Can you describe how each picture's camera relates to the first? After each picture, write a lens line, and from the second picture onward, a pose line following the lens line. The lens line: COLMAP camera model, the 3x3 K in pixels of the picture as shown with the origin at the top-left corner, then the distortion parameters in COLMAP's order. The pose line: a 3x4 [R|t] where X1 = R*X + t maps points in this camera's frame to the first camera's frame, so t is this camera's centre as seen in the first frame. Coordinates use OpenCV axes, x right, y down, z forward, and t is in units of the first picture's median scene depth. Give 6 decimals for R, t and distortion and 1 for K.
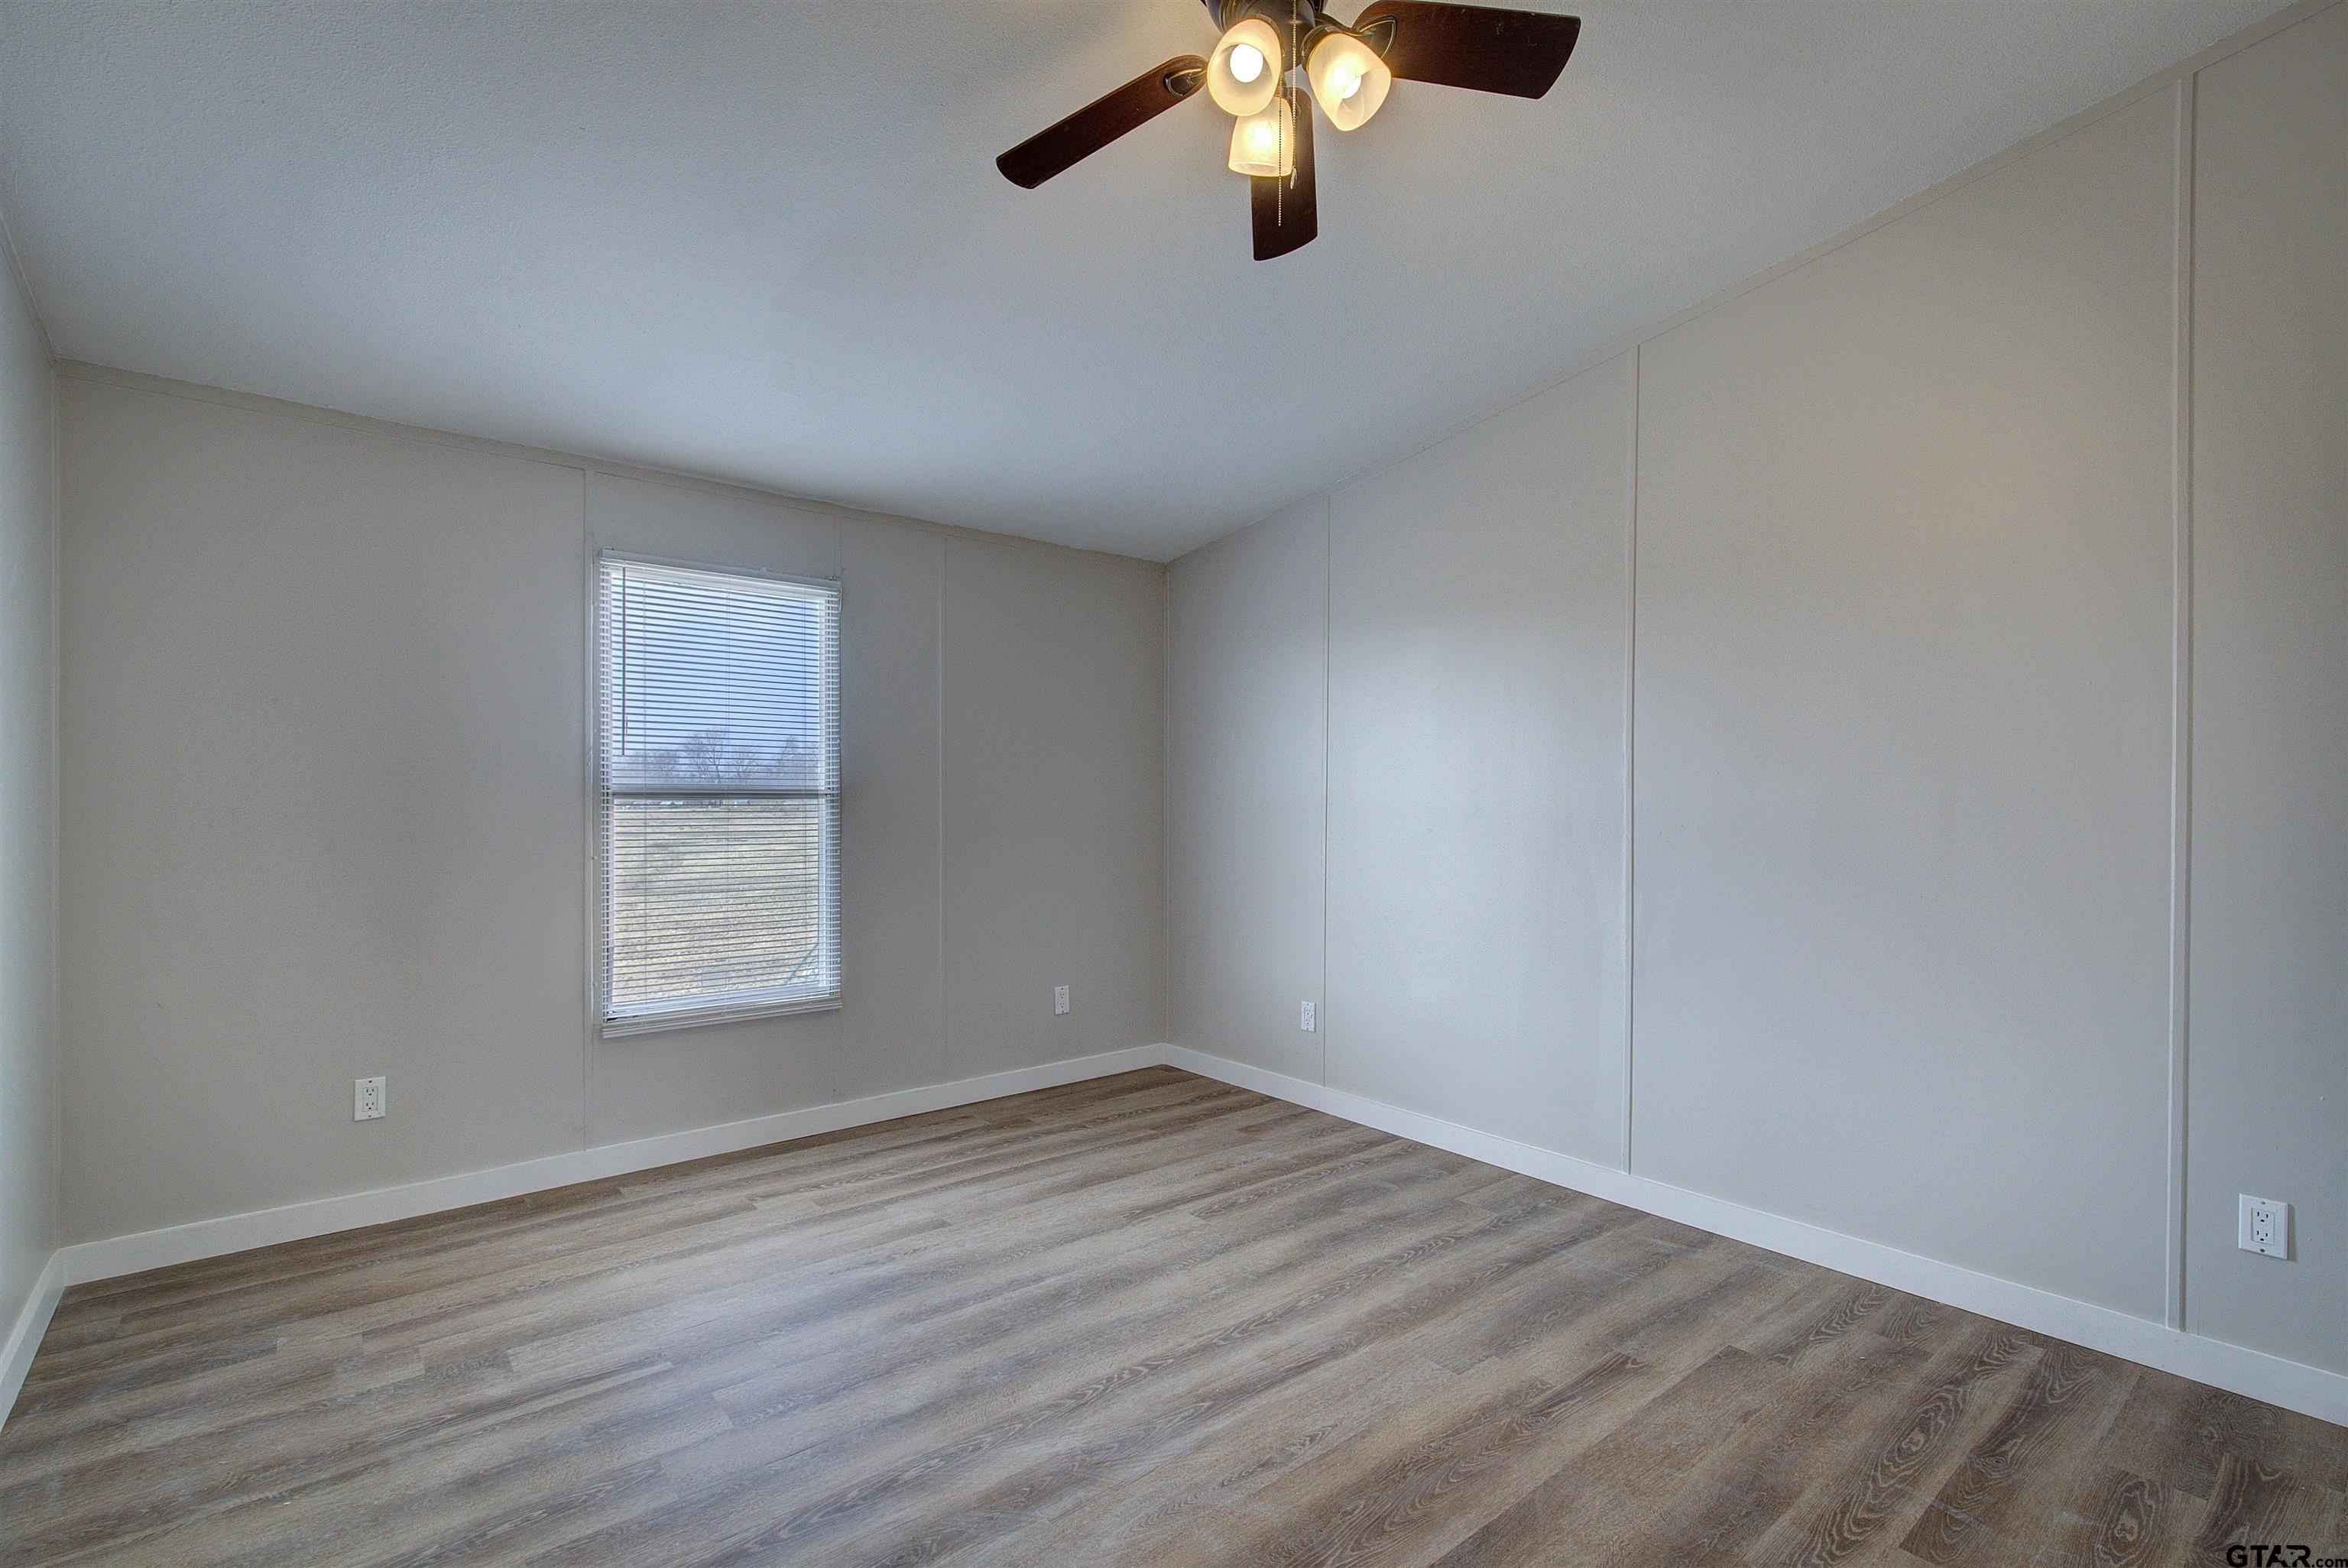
lens RADIAL K [[1065.1, 0, 1215.3], [0, 1065.1, 794.8], [0, 0, 1]] dist [0.000757, 0.000195]
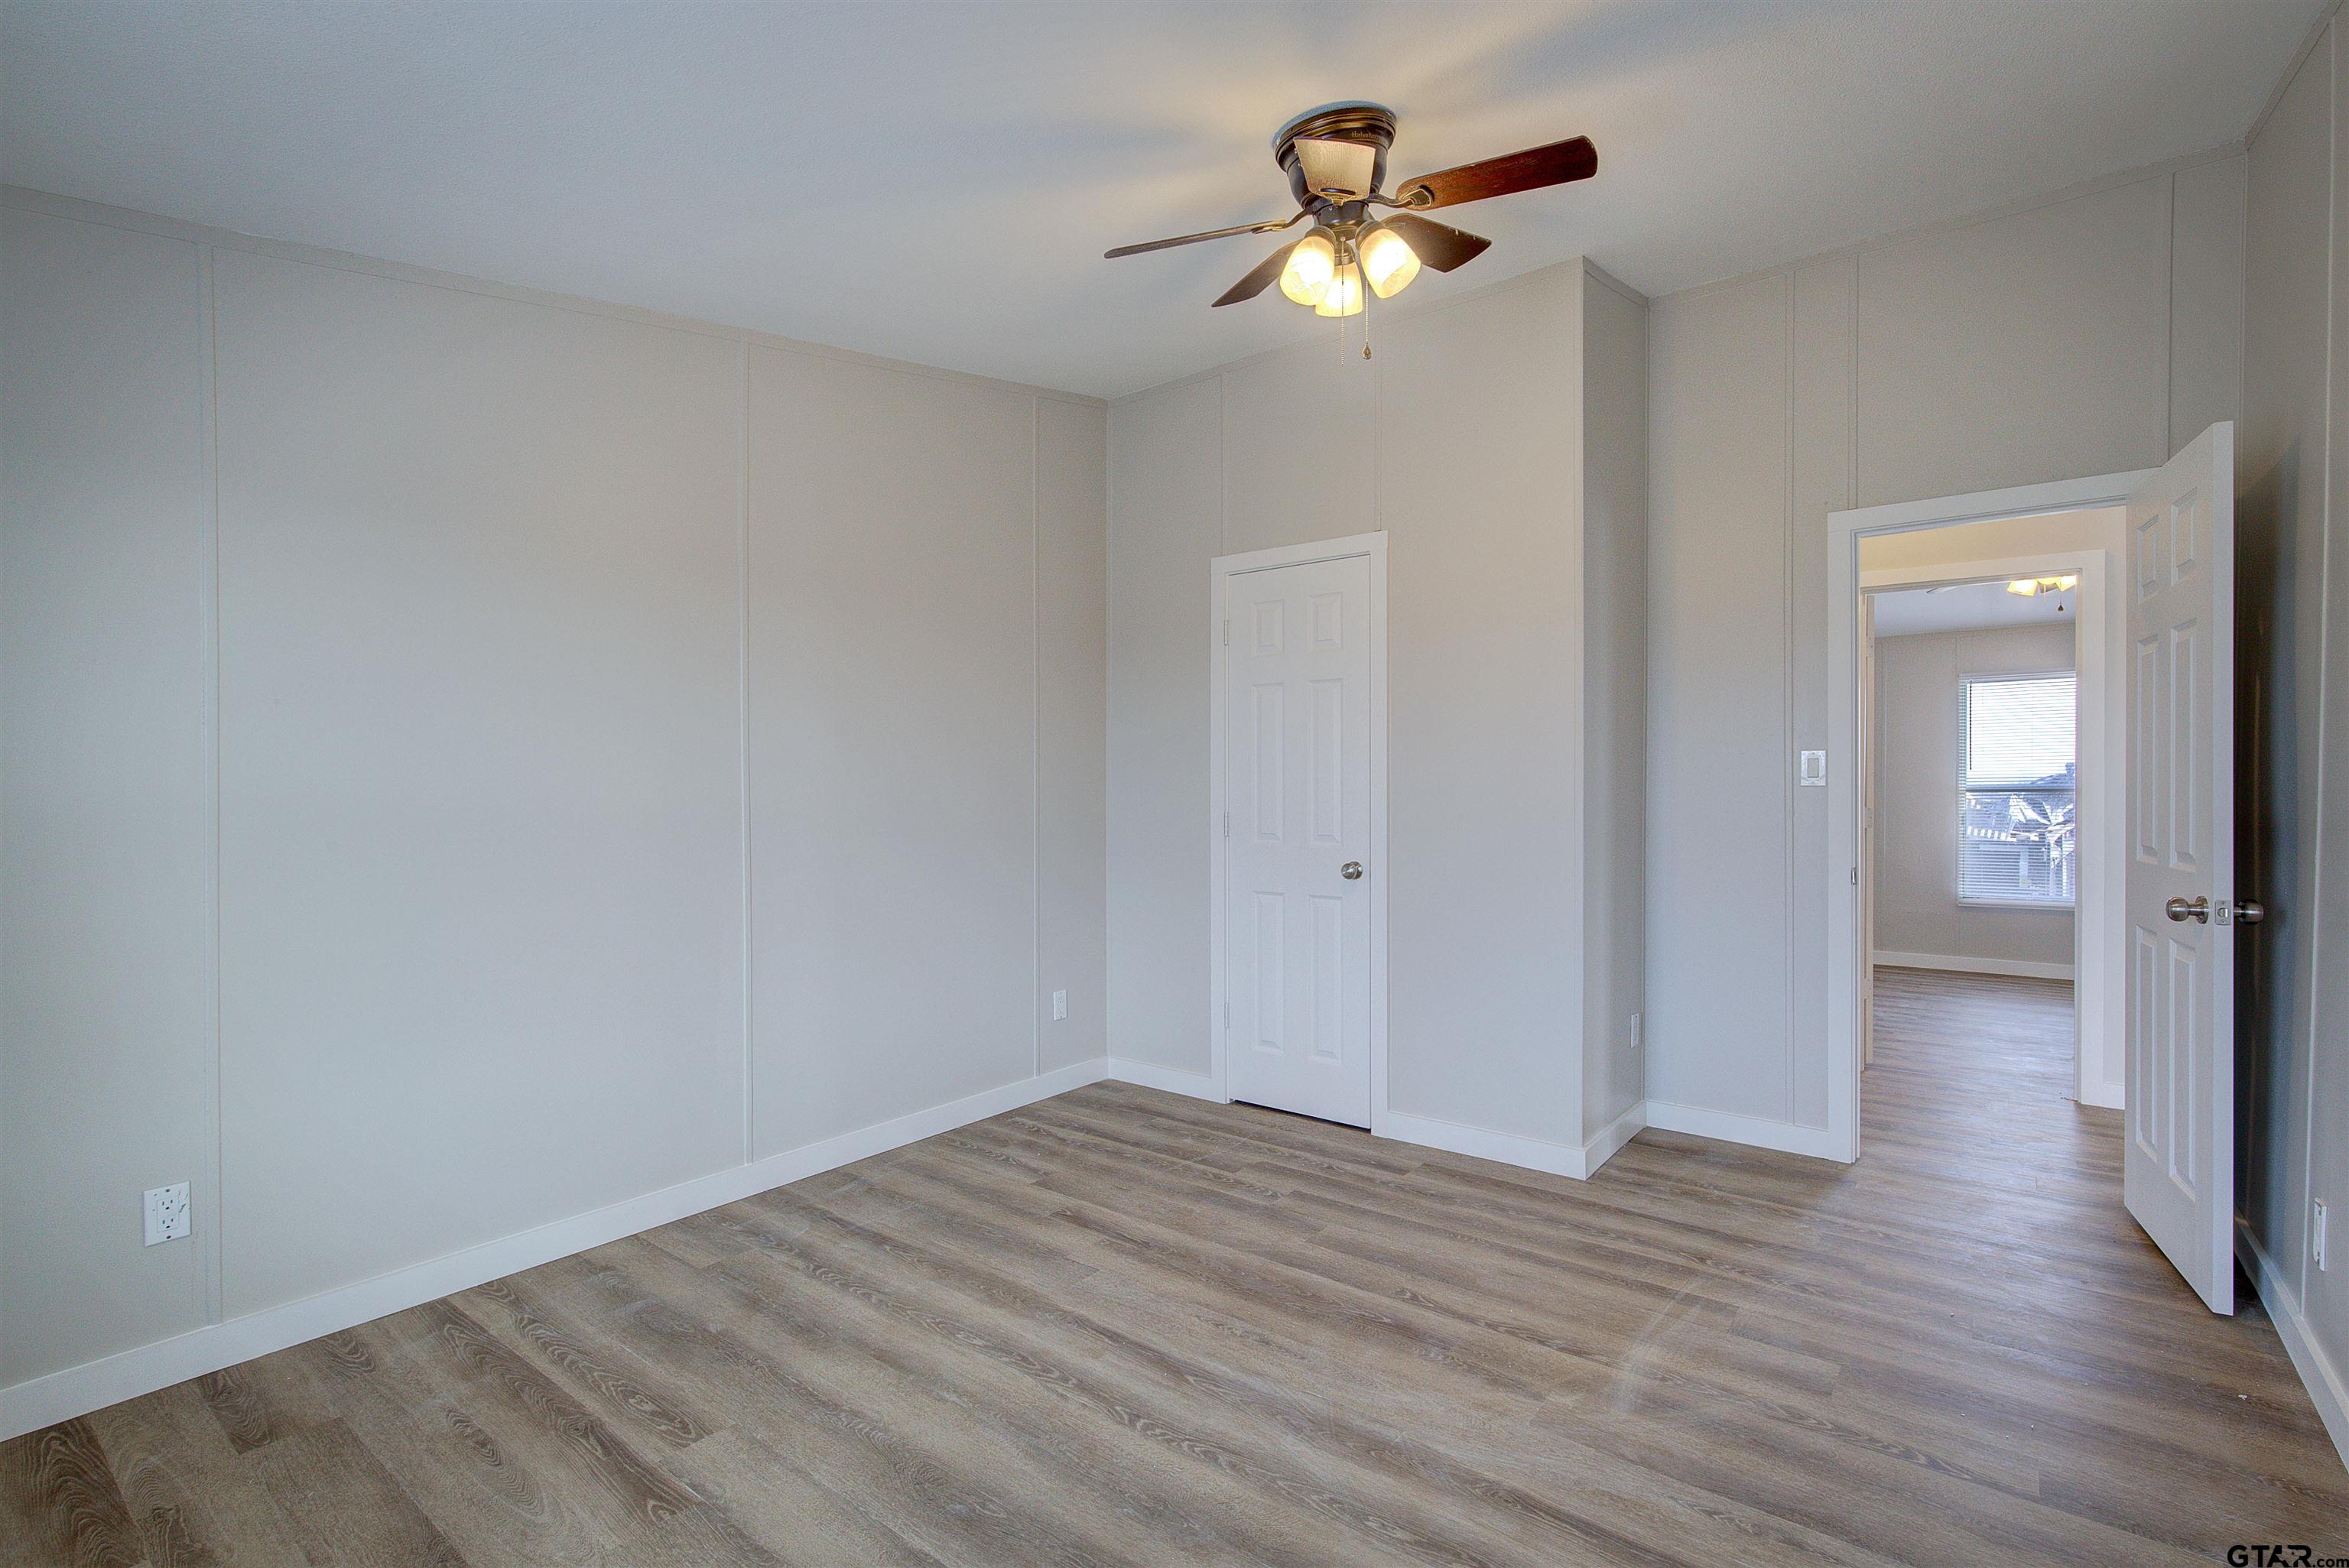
lens RADIAL K [[1065.6, 0, 1215.8], [0, 1065.6, 794.9], [0, 0, 1]] dist [0.000757, 0.000195]
pose [[-0.206211, -0.012270, 0.978431, -0.833498], [0.005074, 0.999895, 0.013609, 0.009164], [-0.978494, 0.007771, -0.206127, 0.996731]]
